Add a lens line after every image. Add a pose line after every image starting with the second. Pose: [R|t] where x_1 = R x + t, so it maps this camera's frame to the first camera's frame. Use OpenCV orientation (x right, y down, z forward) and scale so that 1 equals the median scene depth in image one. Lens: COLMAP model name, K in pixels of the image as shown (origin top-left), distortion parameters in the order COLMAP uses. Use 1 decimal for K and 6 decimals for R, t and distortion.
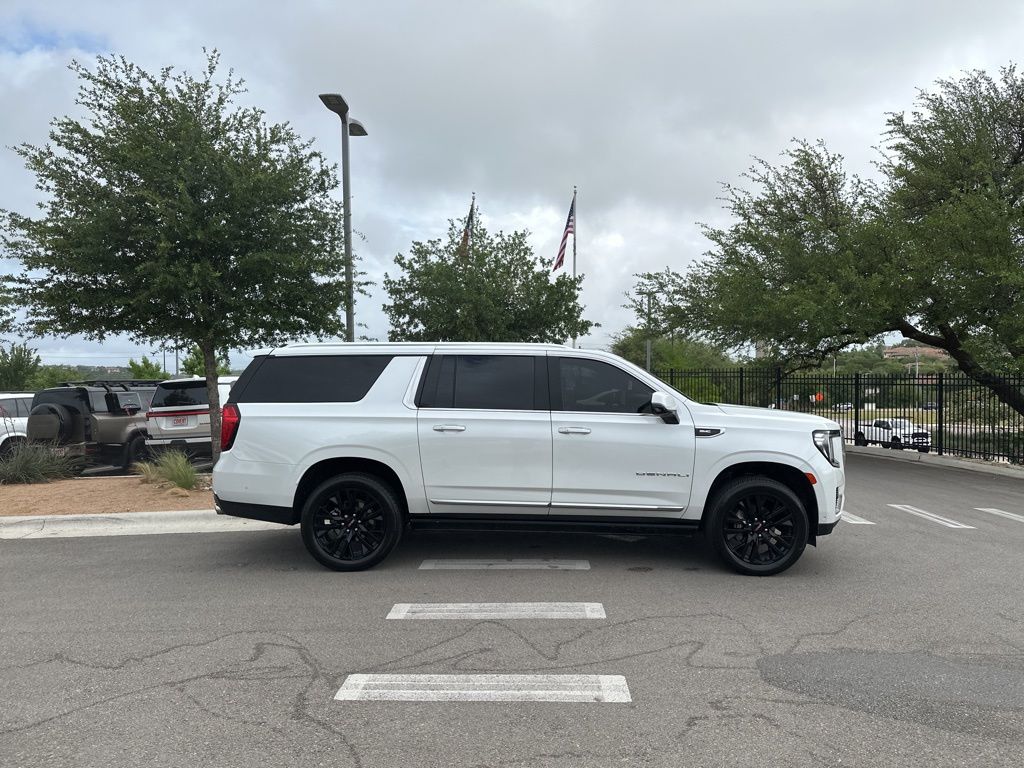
lens RADIAL K [[722.1, 0, 518.7], [0, 722.1, 405.6], [0, 0, 1]] dist [0.102133, -0.163636]
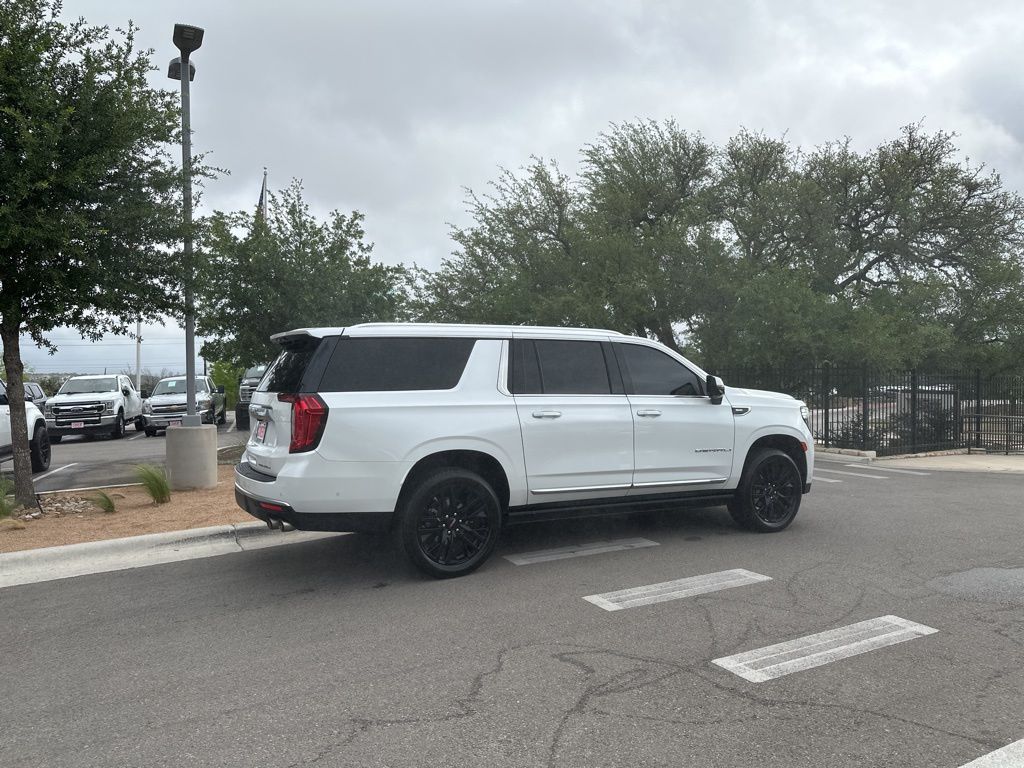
lens RADIAL K [[723.3, 0, 504.5], [0, 723.3, 397.2], [0, 0, 1]] dist [0.058236, -0.095888]
pose [[0.877542, -0.021300, 0.479026, -0.600758], [0.025117, 0.999683, -0.001562, 0.008248], [-0.478841, 0.013402, 0.877799, 0.179463]]
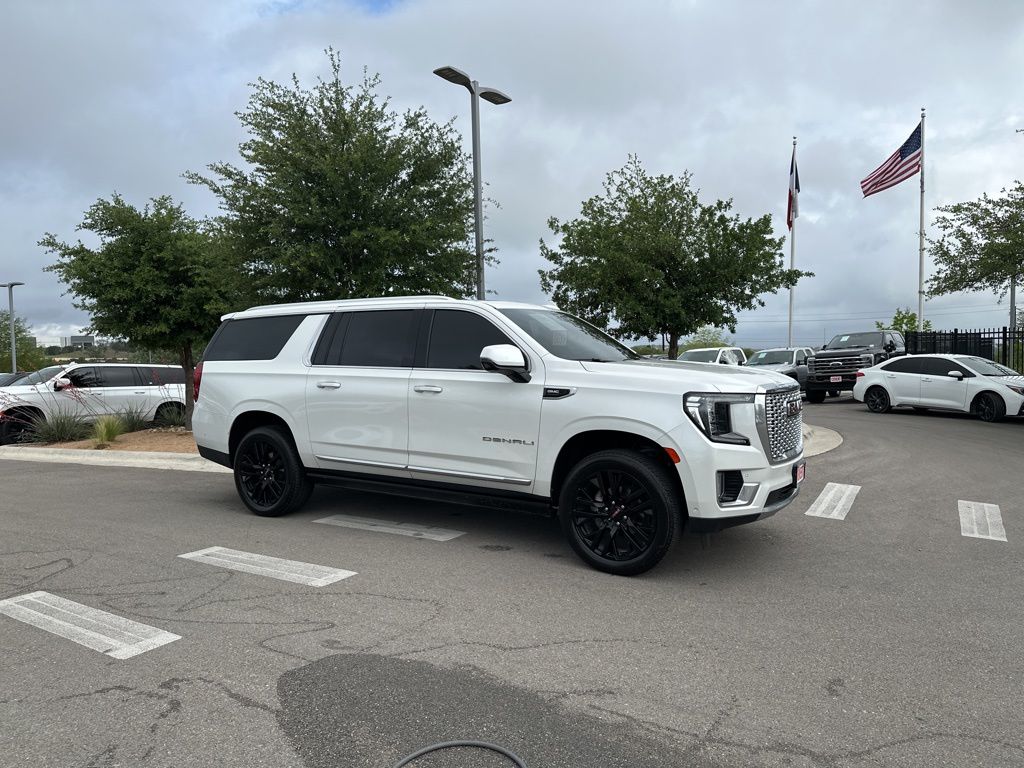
lens RADIAL K [[722.1, 0, 518.7], [0, 722.1, 405.6], [0, 0, 1]] dist [0.102133, -0.163636]
pose [[0.856584, 0.023739, -0.515462, 0.642756], [-0.004988, 0.999275, 0.037732, 0.020269], [0.515984, -0.029750, 0.856082, 0.271037]]
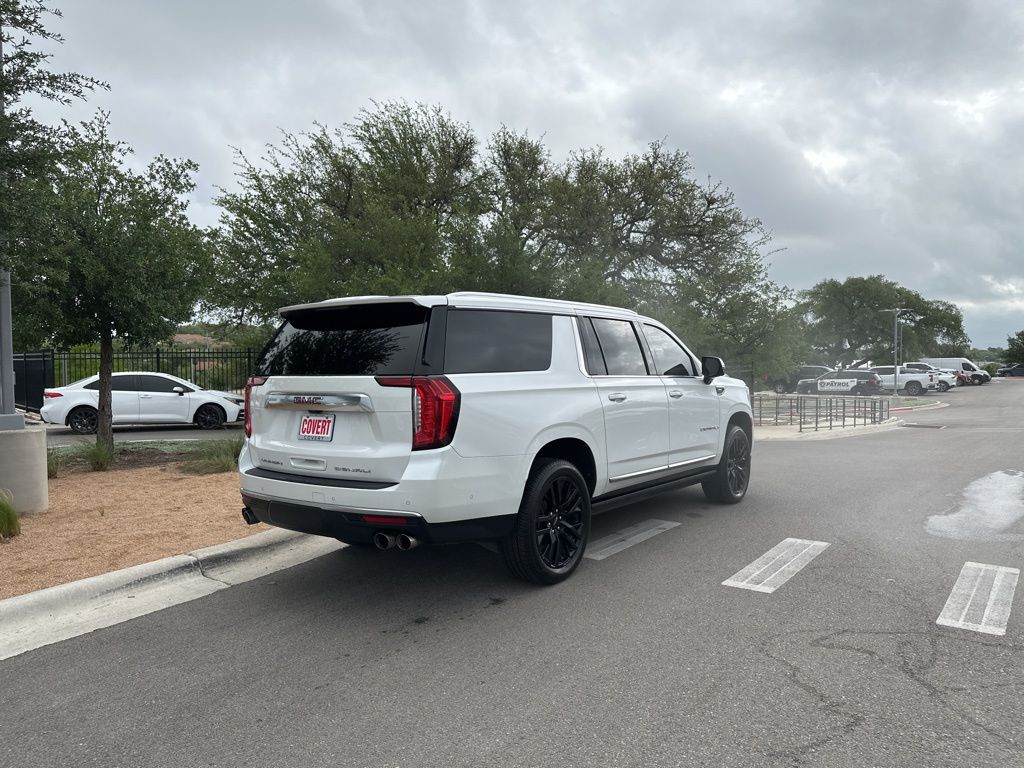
lens RADIAL K [[724.8, 0, 517.5], [0, 724.8, 392.1], [0, 0, 1]] dist [0.054259, -0.078182]
pose [[0.588691, -0.039964, 0.807370, -0.895448], [0.039699, 0.999001, 0.020503, 0.001580], [-0.807383, 0.019982, 0.589690, 0.559998]]
